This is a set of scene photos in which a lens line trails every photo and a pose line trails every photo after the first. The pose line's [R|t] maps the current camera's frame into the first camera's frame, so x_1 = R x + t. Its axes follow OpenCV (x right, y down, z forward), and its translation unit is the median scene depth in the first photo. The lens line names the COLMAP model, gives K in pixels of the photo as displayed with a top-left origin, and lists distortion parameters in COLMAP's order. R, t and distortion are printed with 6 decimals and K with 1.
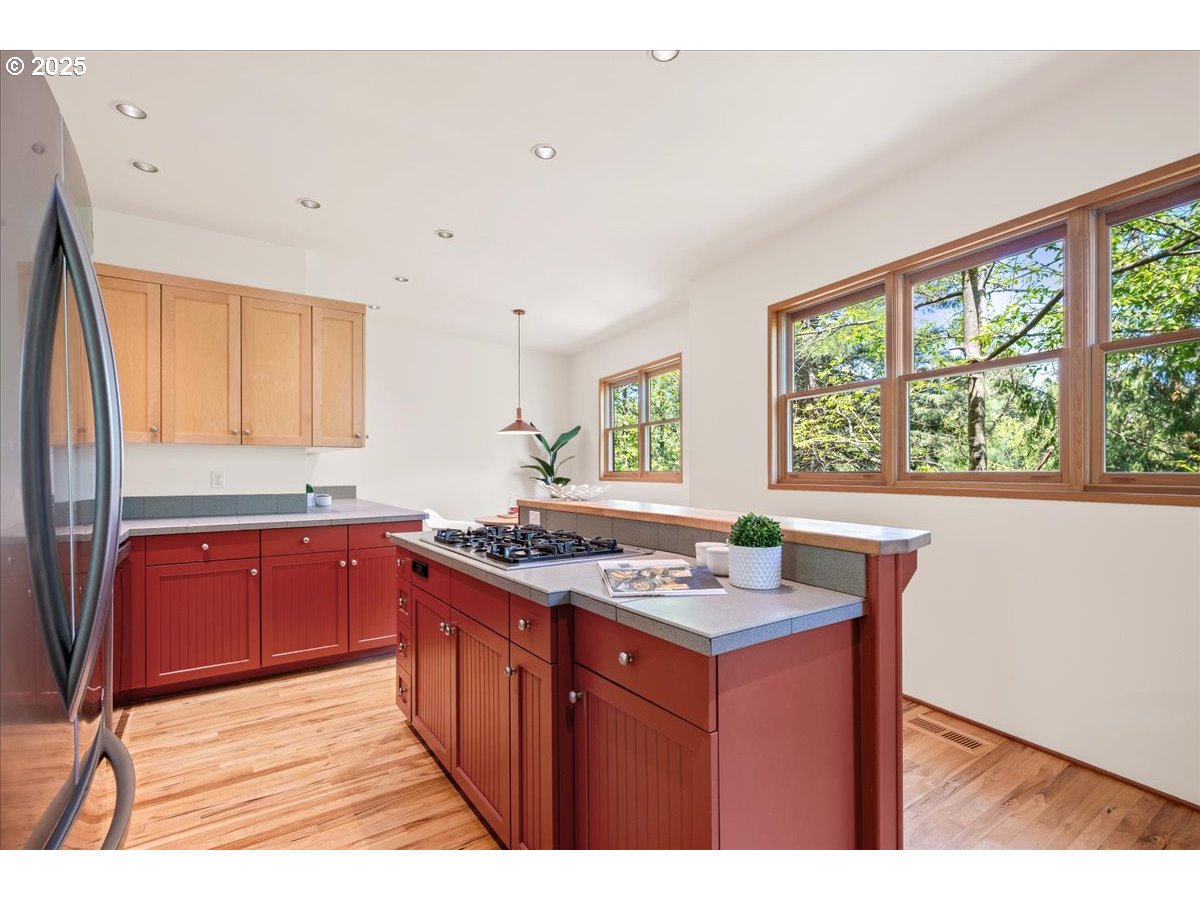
lens RADIAL K [[557.4, 0, 598.4], [0, 557.4, 489.0], [0, 0, 1]] dist [-0.001353, -0.000245]
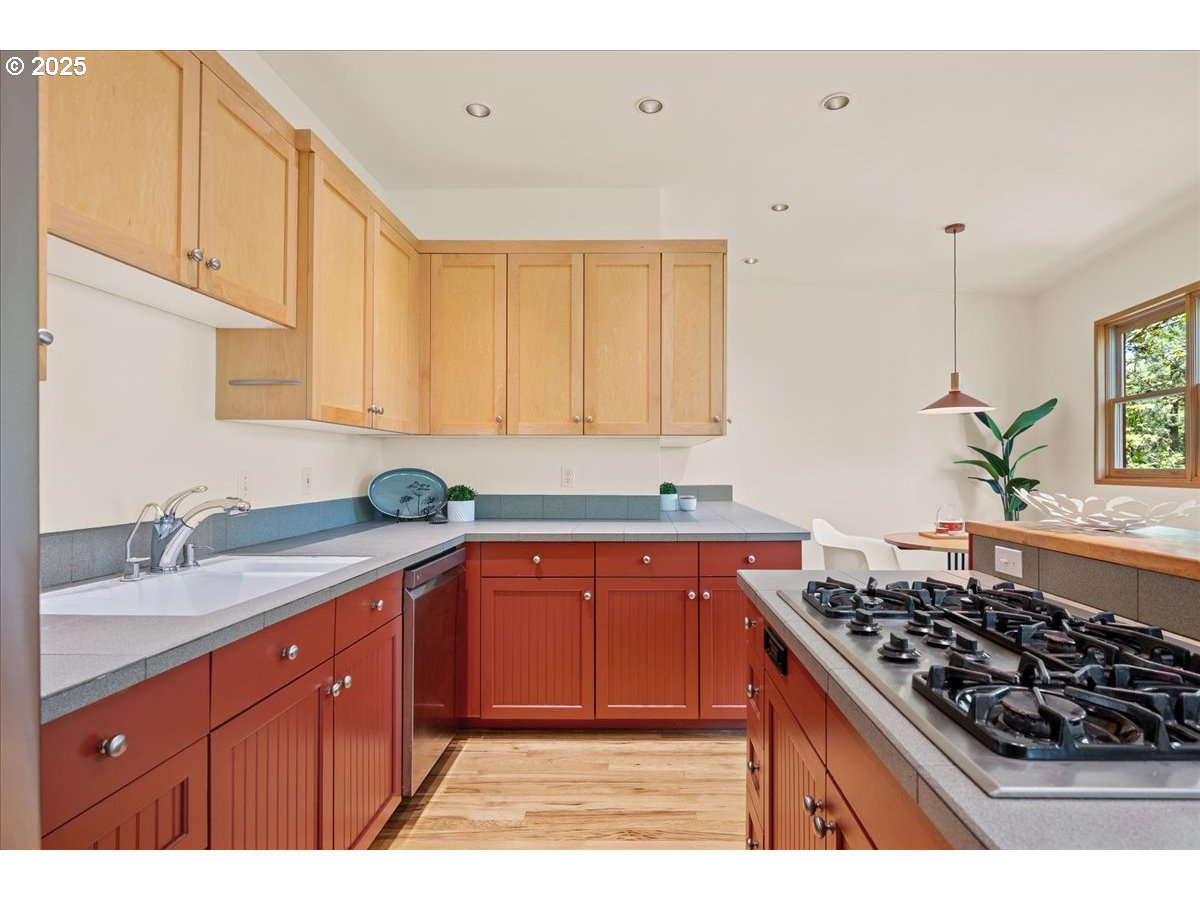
lens RADIAL K [[592.6, 0, 648.3], [0, 592.6, 452.1], [0, 0, 1]] dist [-0.002595, 0.000427]
pose [[0.826342, -0.010188, -0.563076, -0.072057], [-0.022416, 0.998449, -0.050961, -0.011597], [0.562722, 0.054733, 0.824832, 0.330856]]
